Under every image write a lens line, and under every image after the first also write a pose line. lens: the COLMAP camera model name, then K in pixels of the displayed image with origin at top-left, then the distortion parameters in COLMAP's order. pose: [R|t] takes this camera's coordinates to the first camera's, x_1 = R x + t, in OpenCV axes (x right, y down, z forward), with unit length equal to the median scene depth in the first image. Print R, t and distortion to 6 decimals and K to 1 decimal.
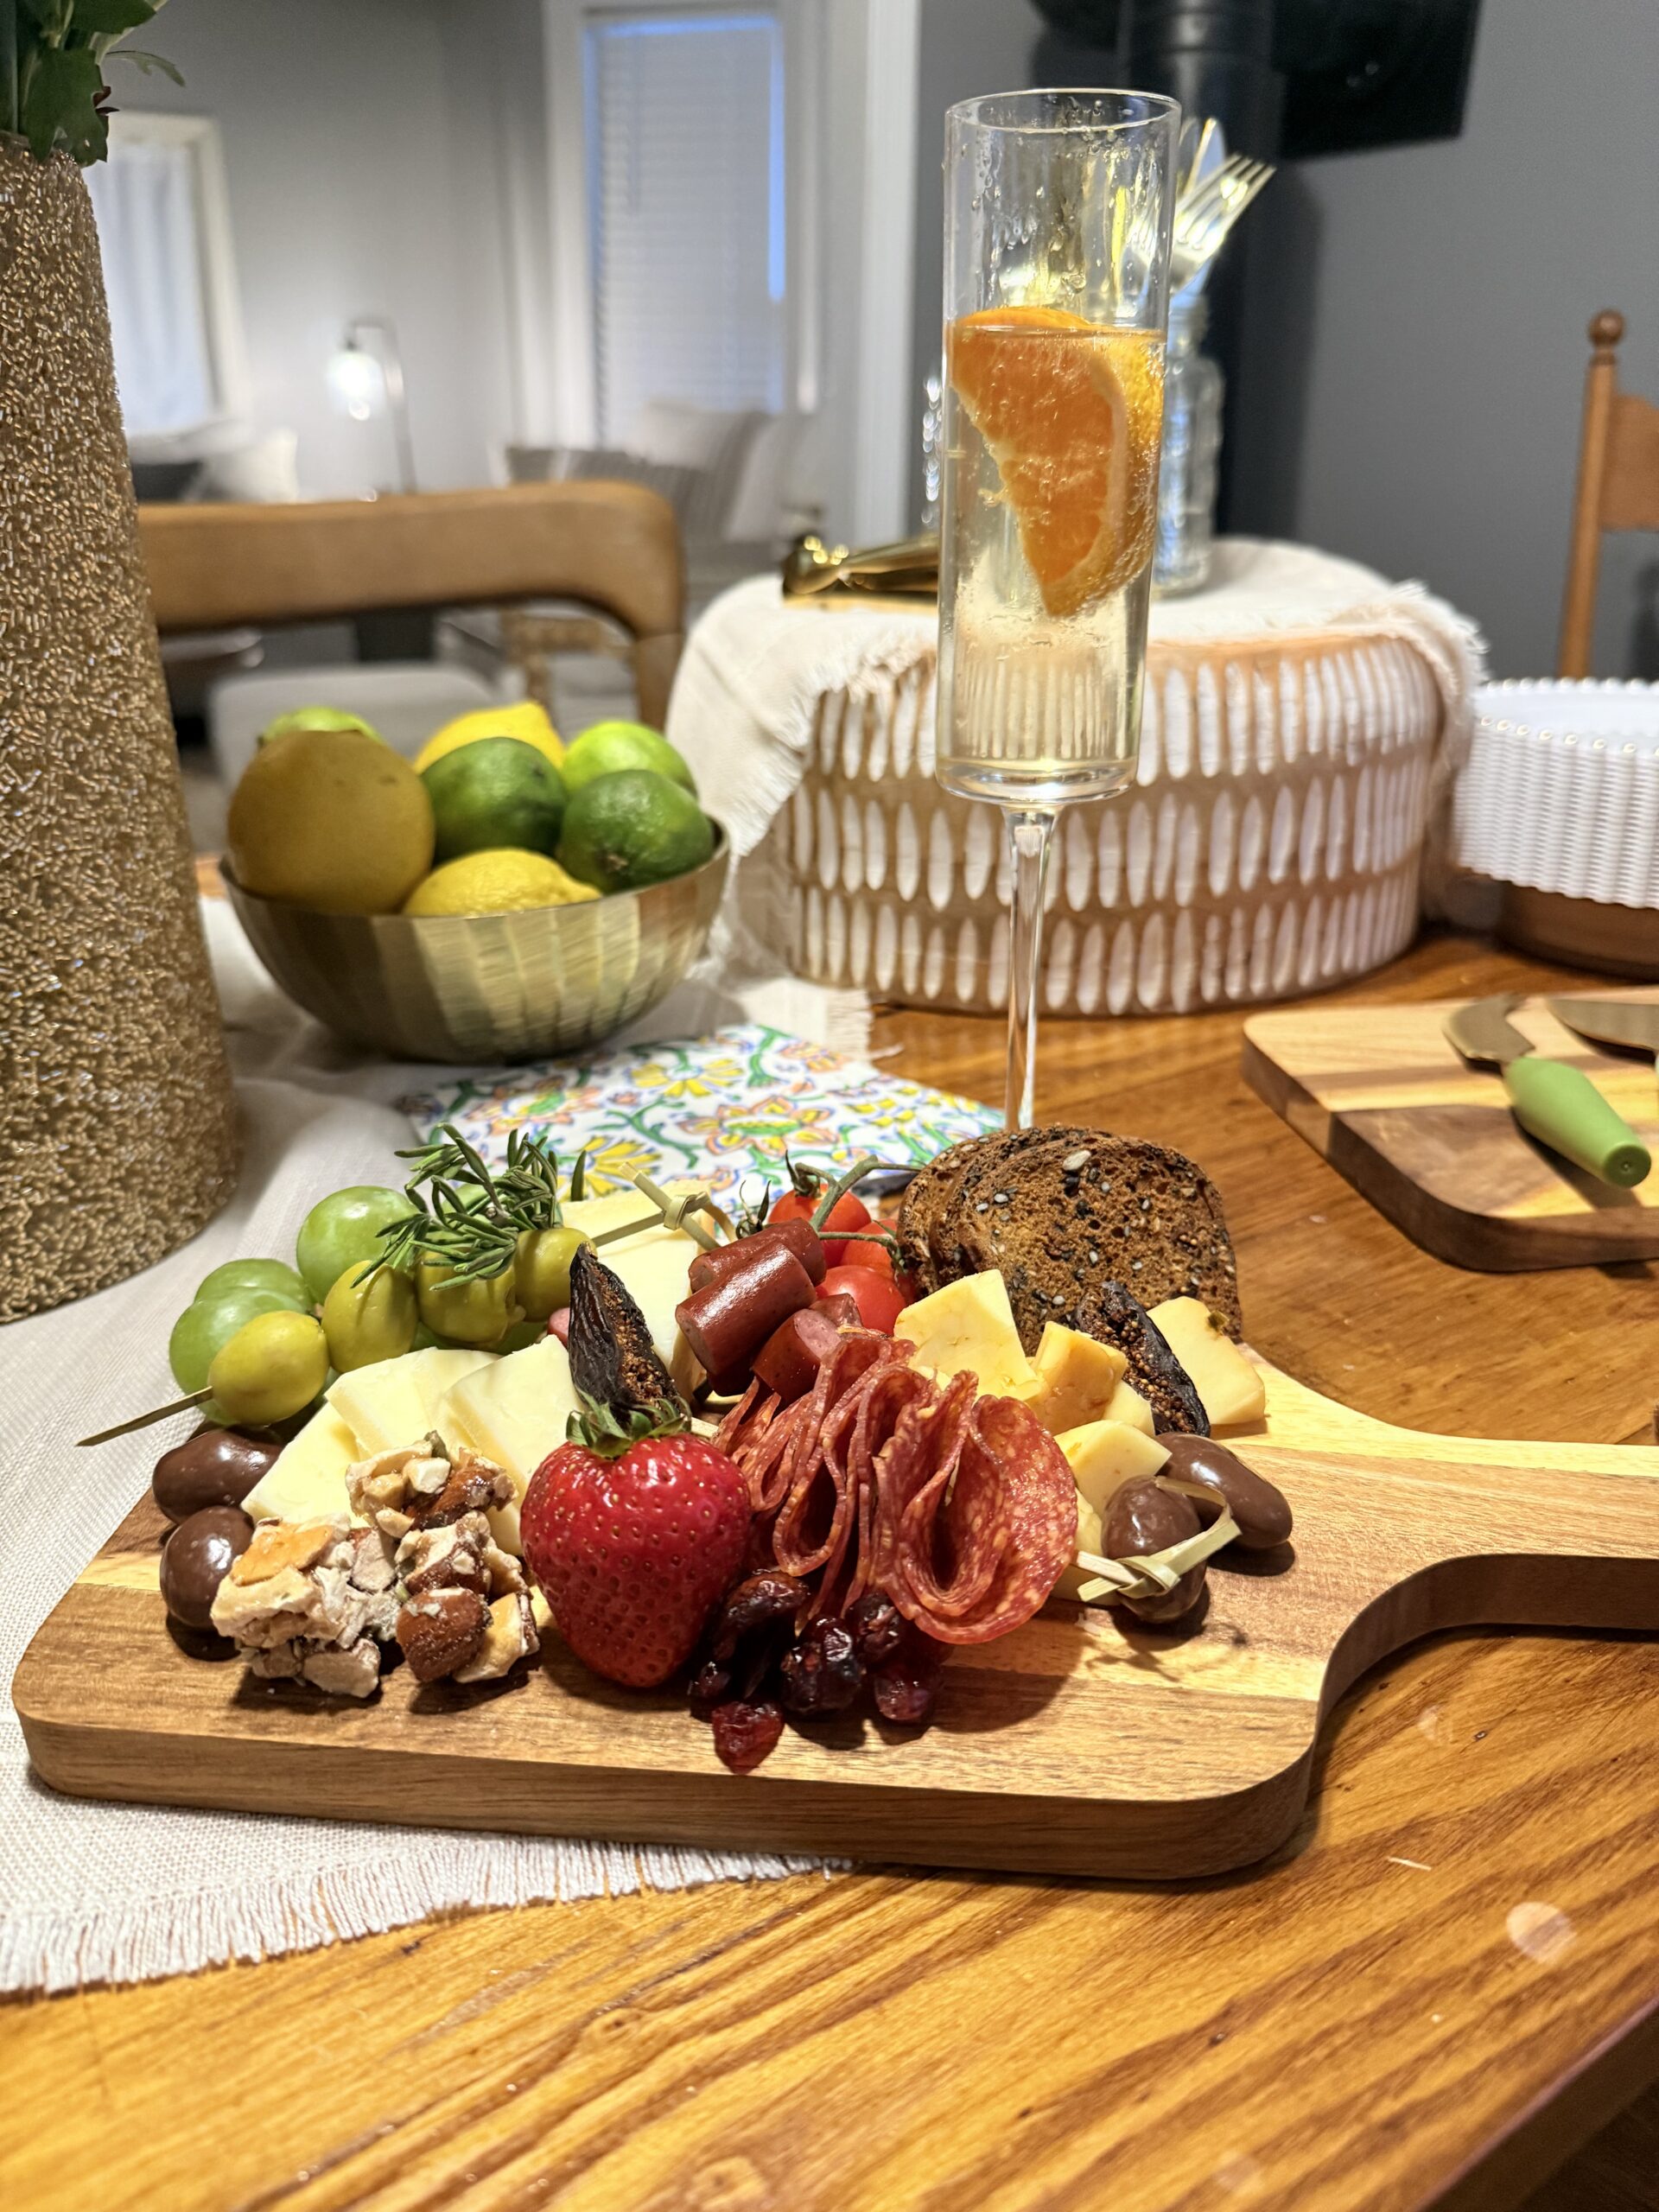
lens RADIAL K [[1621.4, 0, 826.6], [0, 1621.4, 1110.1], [0, 0, 1]] dist [0.111381, -0.217131]
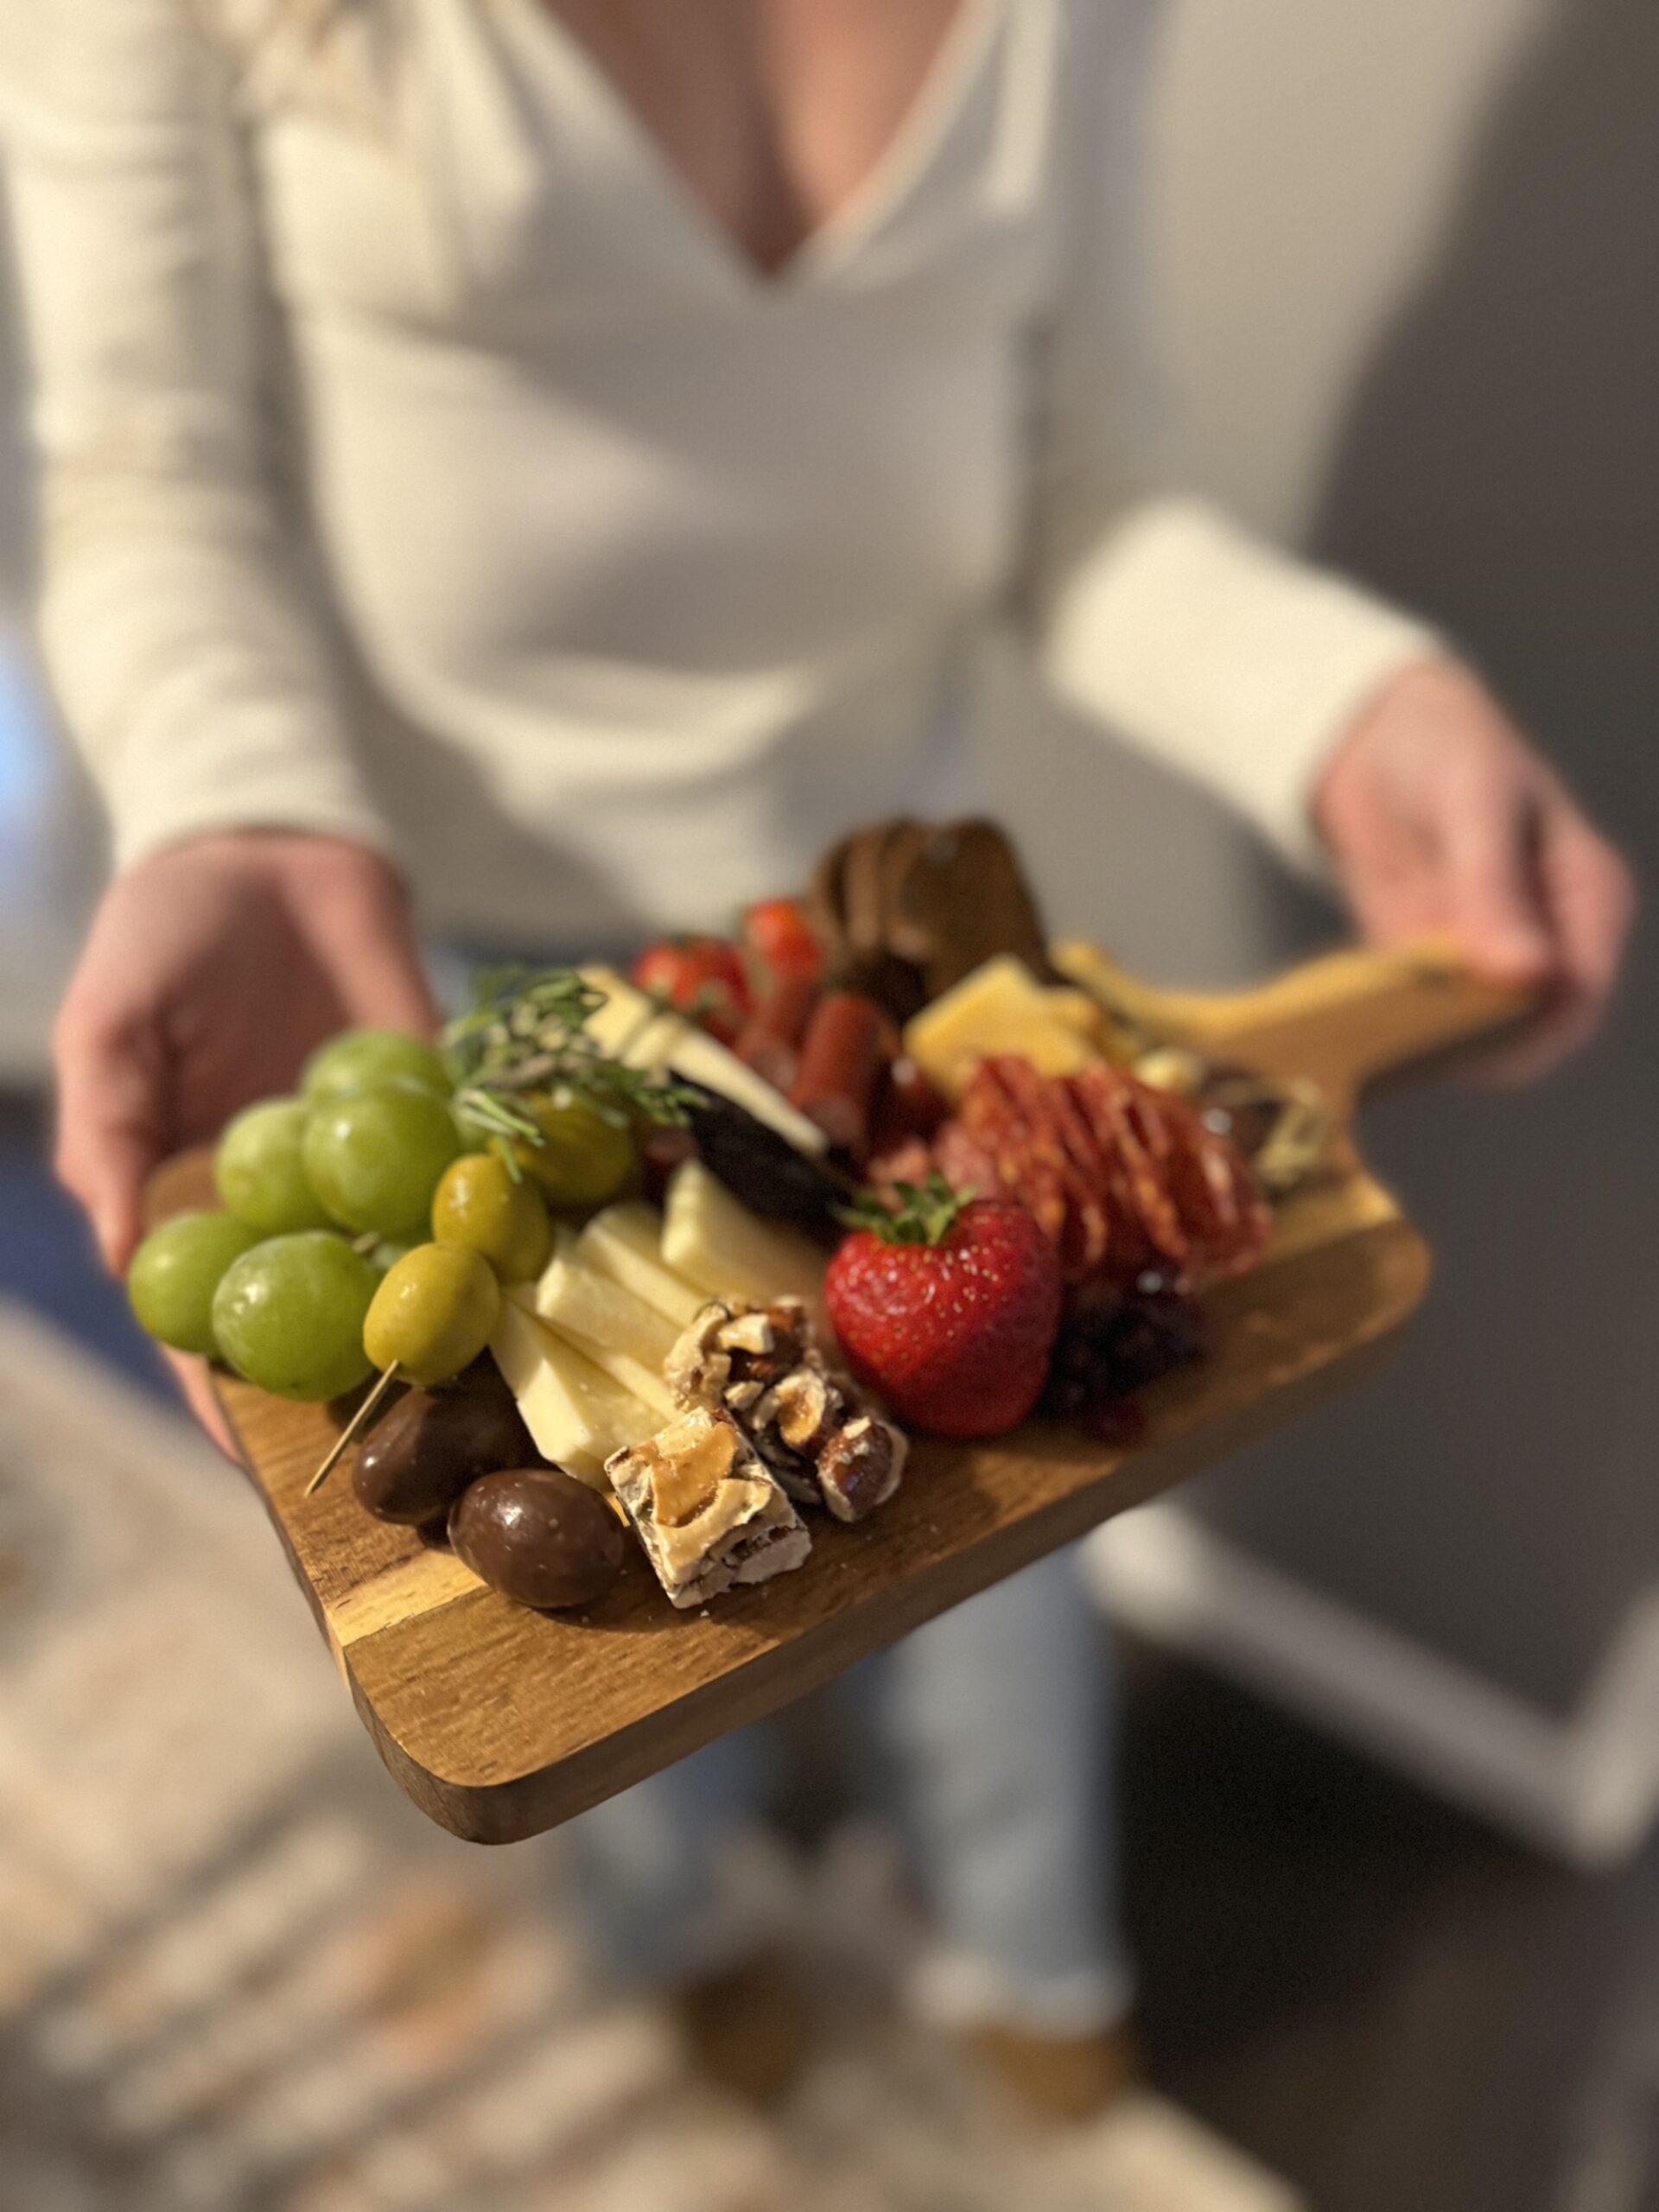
lens RADIAL K [[1621.4, 0, 826.6], [0, 1621.4, 1110.1], [0, 0, 1]] dist [0.111381, -0.217131]
pose [[0.761516, -0.324243, 0.561213, -0.514056], [0.202563, 0.941561, 0.269131, -0.103062], [-0.615680, -0.091267, 0.782693, 0.197768]]
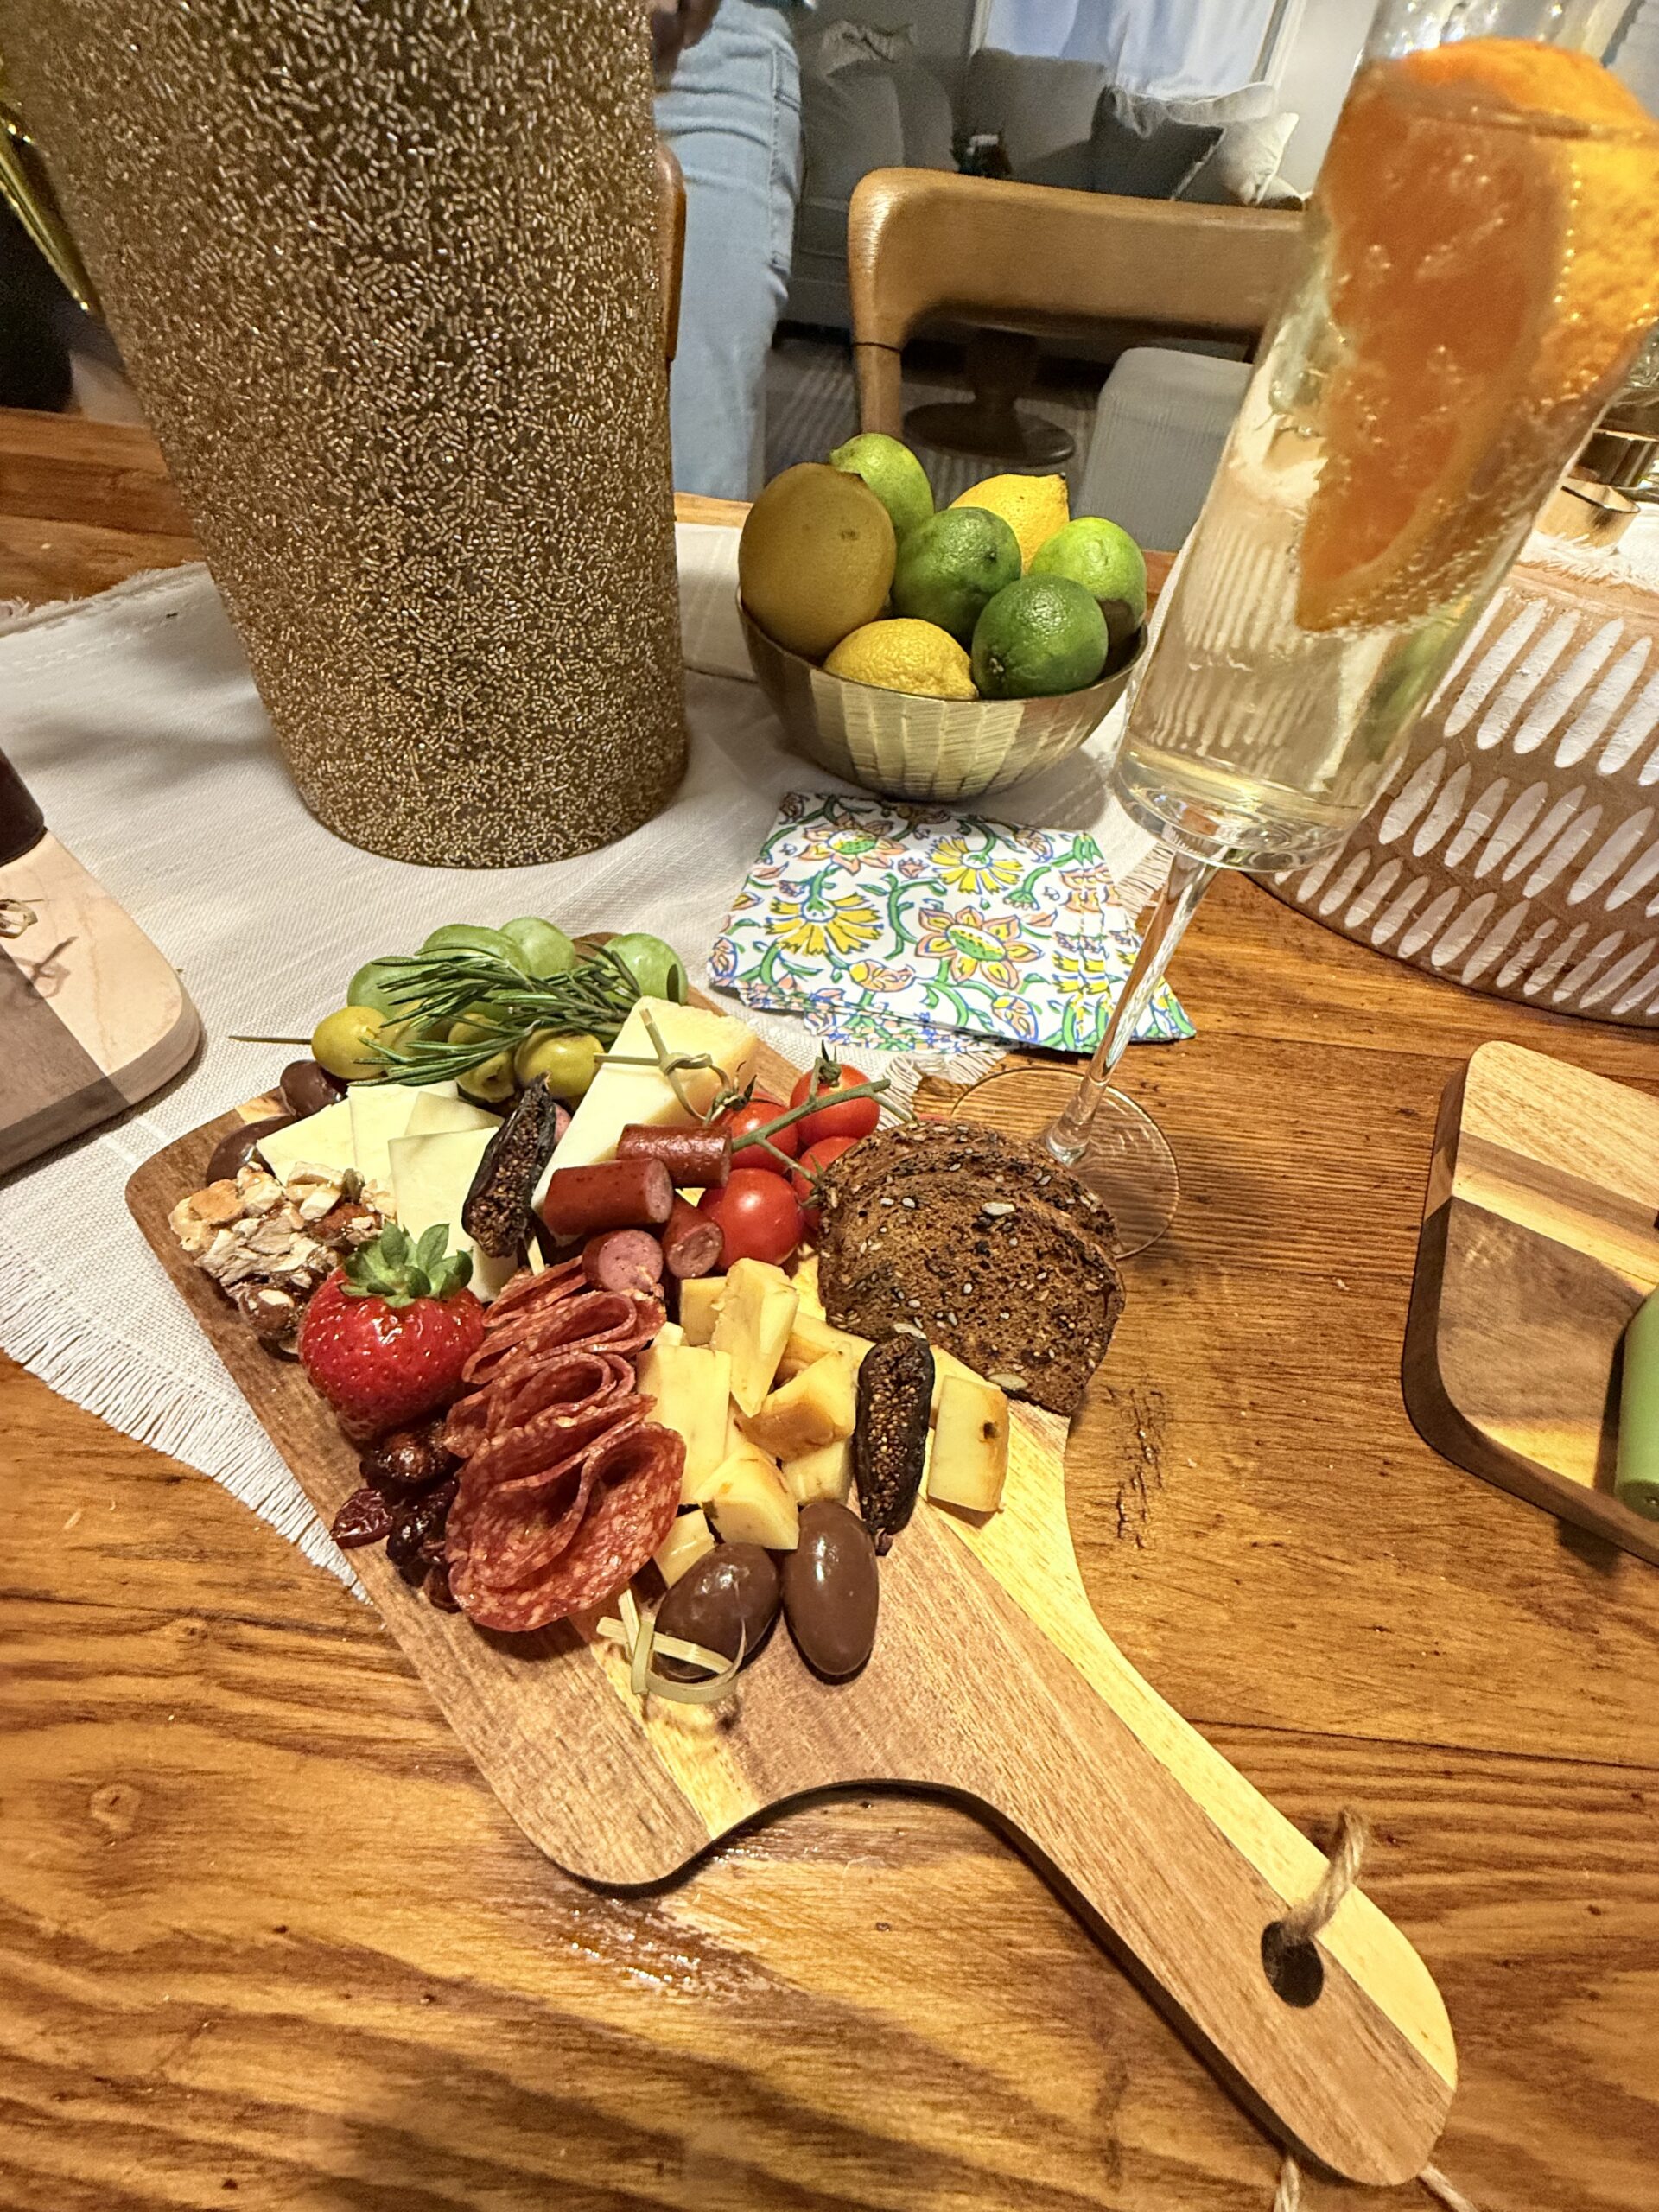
lens RADIAL K [[892.9, 0, 829.3], [0, 892.9, 1101.6], [0, 0, 1]] dist [0.000942, -0.000334]
pose [[0.785132, 0.517928, -0.339586, 0.217335], [-0.318932, 0.808137, 0.495174, -0.255276], [0.530896, -0.280472, 0.799678, 0.496737]]
